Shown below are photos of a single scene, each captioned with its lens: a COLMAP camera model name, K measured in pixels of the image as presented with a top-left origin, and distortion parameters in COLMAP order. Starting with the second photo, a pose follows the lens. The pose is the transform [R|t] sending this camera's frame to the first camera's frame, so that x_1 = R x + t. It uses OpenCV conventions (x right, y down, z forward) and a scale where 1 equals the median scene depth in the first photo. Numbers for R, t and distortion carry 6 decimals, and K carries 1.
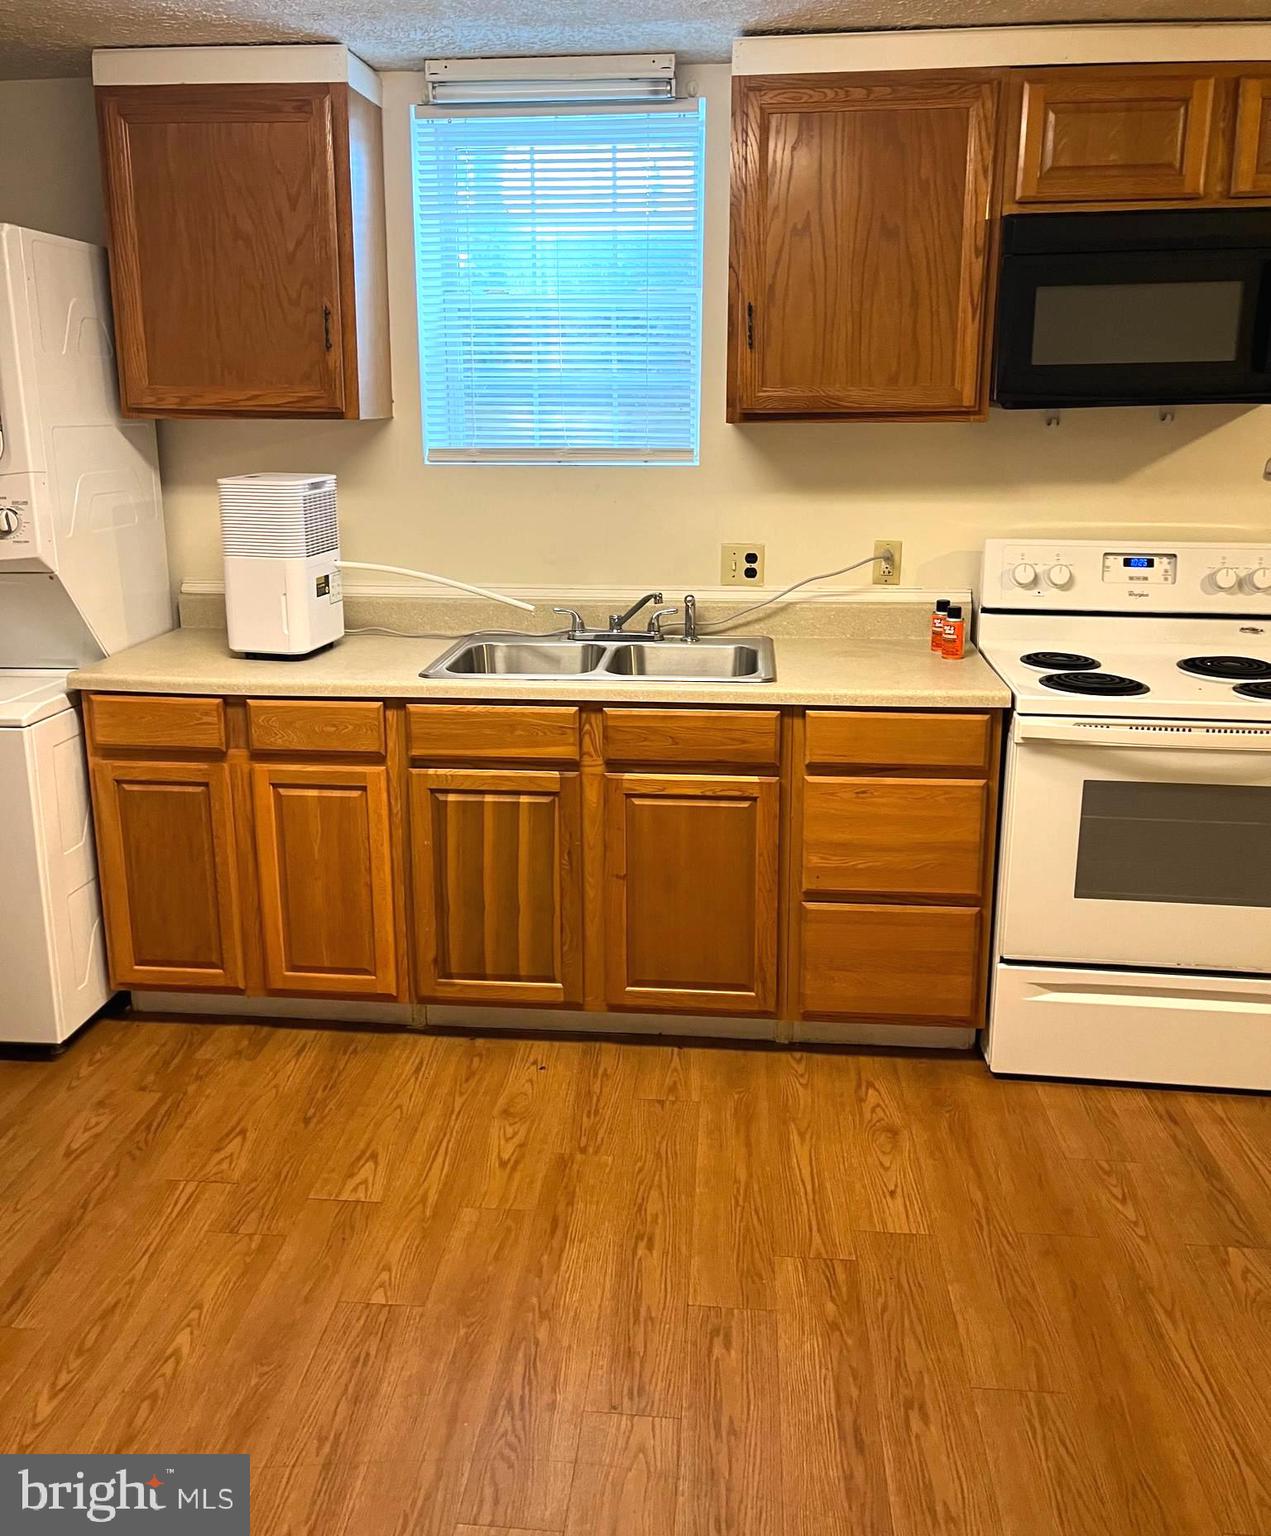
lens RADIAL K [[1288.1, 0, 634.3], [0, 1288.1, 689.4], [0, 0, 1]] dist [0.011590, -0.002140]
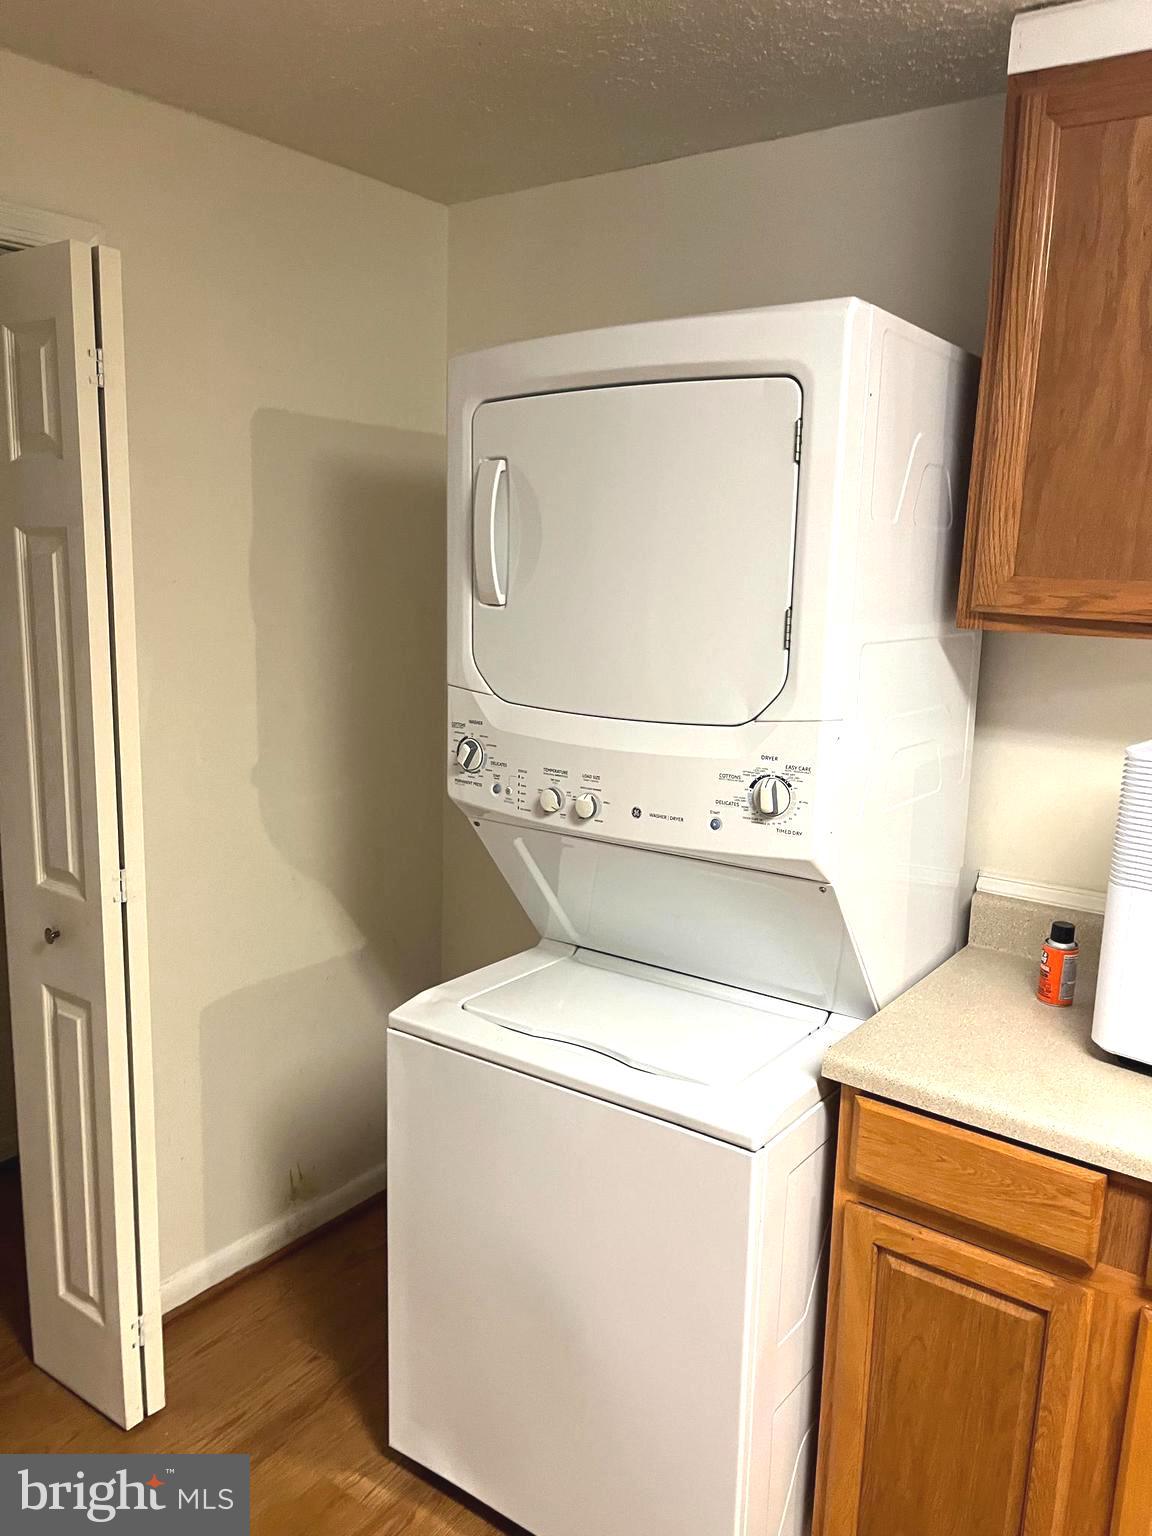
lens RADIAL K [[1157.7, 0, 579.7], [0, 1157.7, 775.8], [0, 0, 1]] dist [0.081710, -0.117890]
pose [[0.859015, 0.117430, -0.498301, -0.280988], [-0.140958, 0.989968, -0.009699, -0.116494], [0.492163, 0.078571, 0.866950, 0.463229]]
